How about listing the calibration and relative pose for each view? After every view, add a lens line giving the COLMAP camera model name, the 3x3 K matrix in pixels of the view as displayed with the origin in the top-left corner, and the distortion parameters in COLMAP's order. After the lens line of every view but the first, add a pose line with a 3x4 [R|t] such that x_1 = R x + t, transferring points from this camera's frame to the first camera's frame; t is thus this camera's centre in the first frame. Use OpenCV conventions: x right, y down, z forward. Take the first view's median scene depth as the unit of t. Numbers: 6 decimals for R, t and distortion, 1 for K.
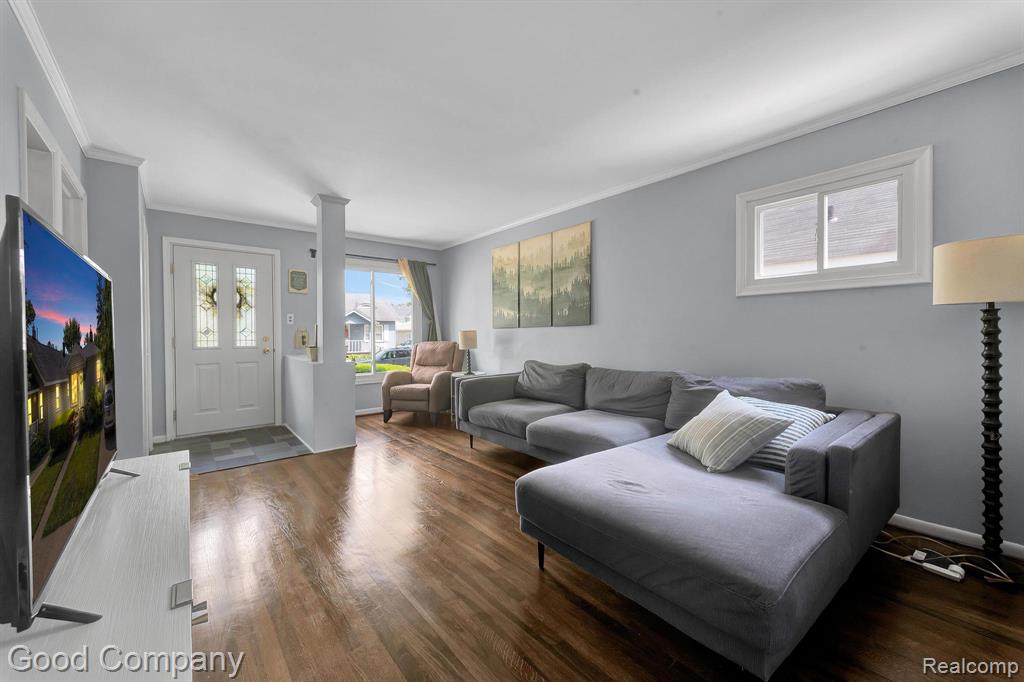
lens RADIAL K [[400.2, 0, 516.1], [0, 400.2, 342.0], [0, 0, 1]] dist [0.008567, 0.000225]
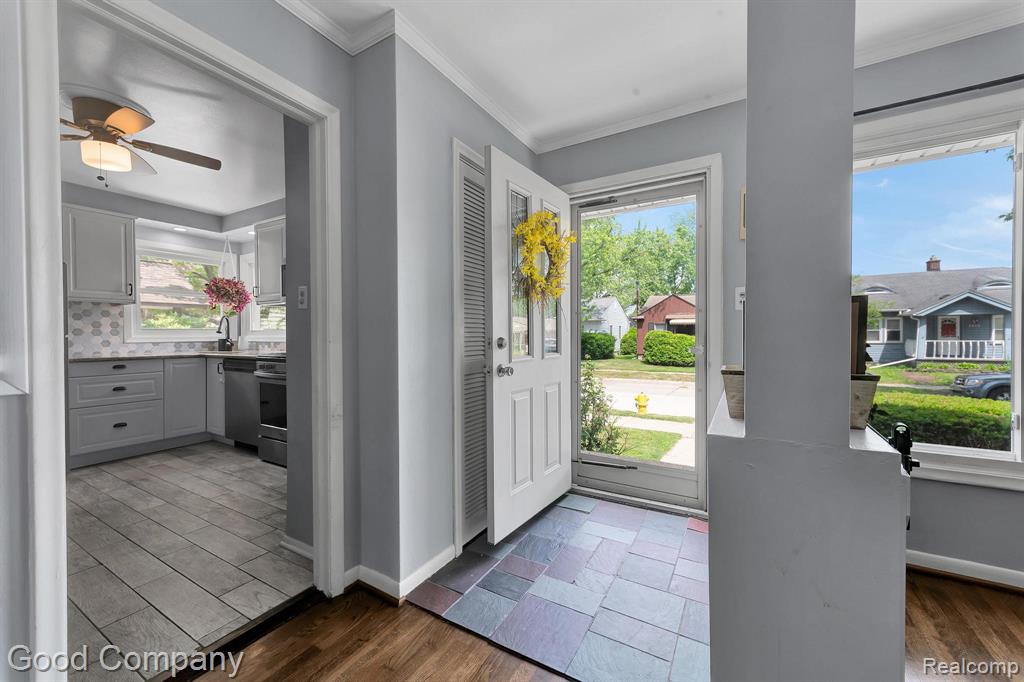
lens RADIAL K [[400.2, 0, 515.1], [0, 400.2, 337.7], [0, 0, 1]] dist [0.008567, 0.000225]
pose [[0.329584, 0.005206, -0.944112, -0.236981], [-0.009486, 0.999953, 0.002203, -0.021506], [0.944079, 0.008230, 0.329618, 0.731668]]
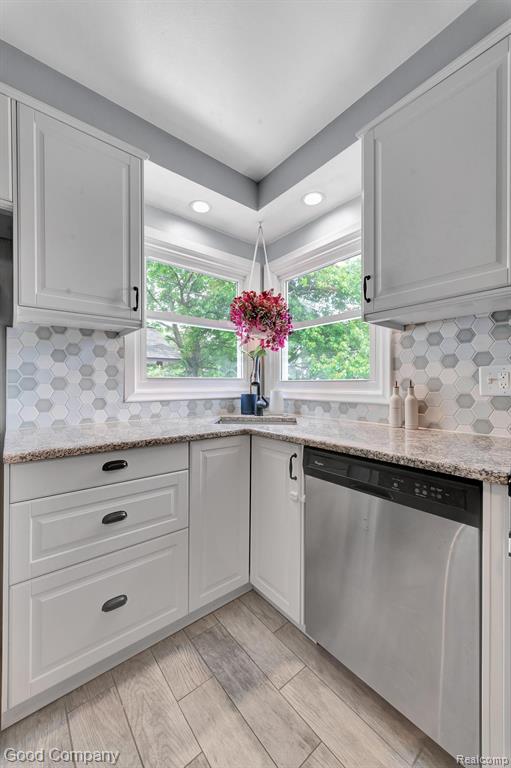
lens RADIAL K [[299.2, 0, 254.6], [0, 299.2, 384.3], [0, 0, 1]] dist [0.006942, 0.000042]
pose [[-0.025334, -0.002931, -0.999675, -1.091233], [-0.015088, 0.999883, -0.002549, -0.024802], [0.999565, 0.015019, -0.025375, 0.336159]]
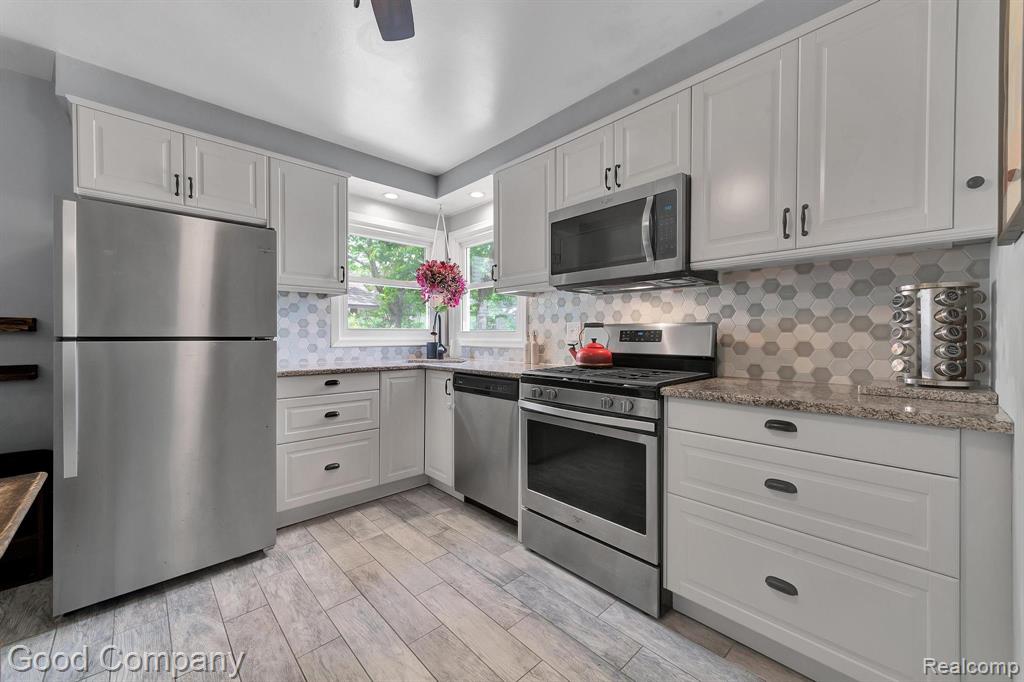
lens RADIAL K [[400.2, 0, 512.0], [0, 400.2, 339.1], [0, 0, 1]] dist [0.008567, 0.000225]
pose [[0.047571, 0.003010, -0.998863, -0.740801], [-0.016501, 0.999861, 0.002227, -0.020014], [0.998732, 0.016376, 0.047614, 0.444703]]
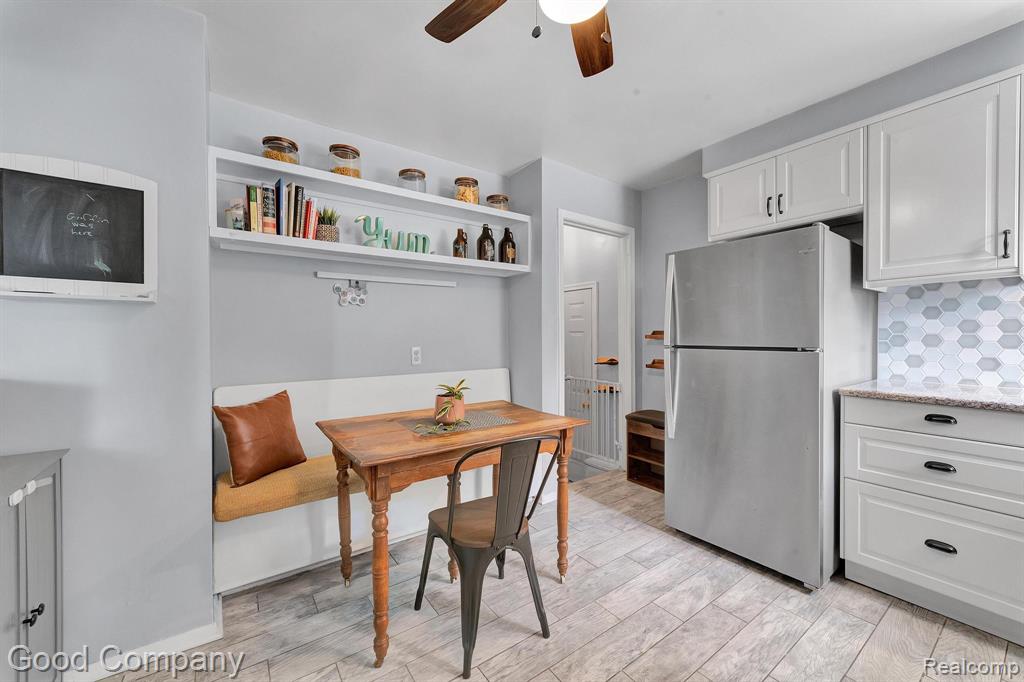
lens RADIAL K [[400.2, 0, 511.3], [0, 400.2, 339.8], [0, 0, 1]] dist [0.008567, 0.000225]
pose [[-0.996459, -0.000419, 0.084074, -0.972657], [0.001819, 0.999646, 0.026538, -0.038729], [-0.084056, 0.026597, -0.996106, 0.642406]]
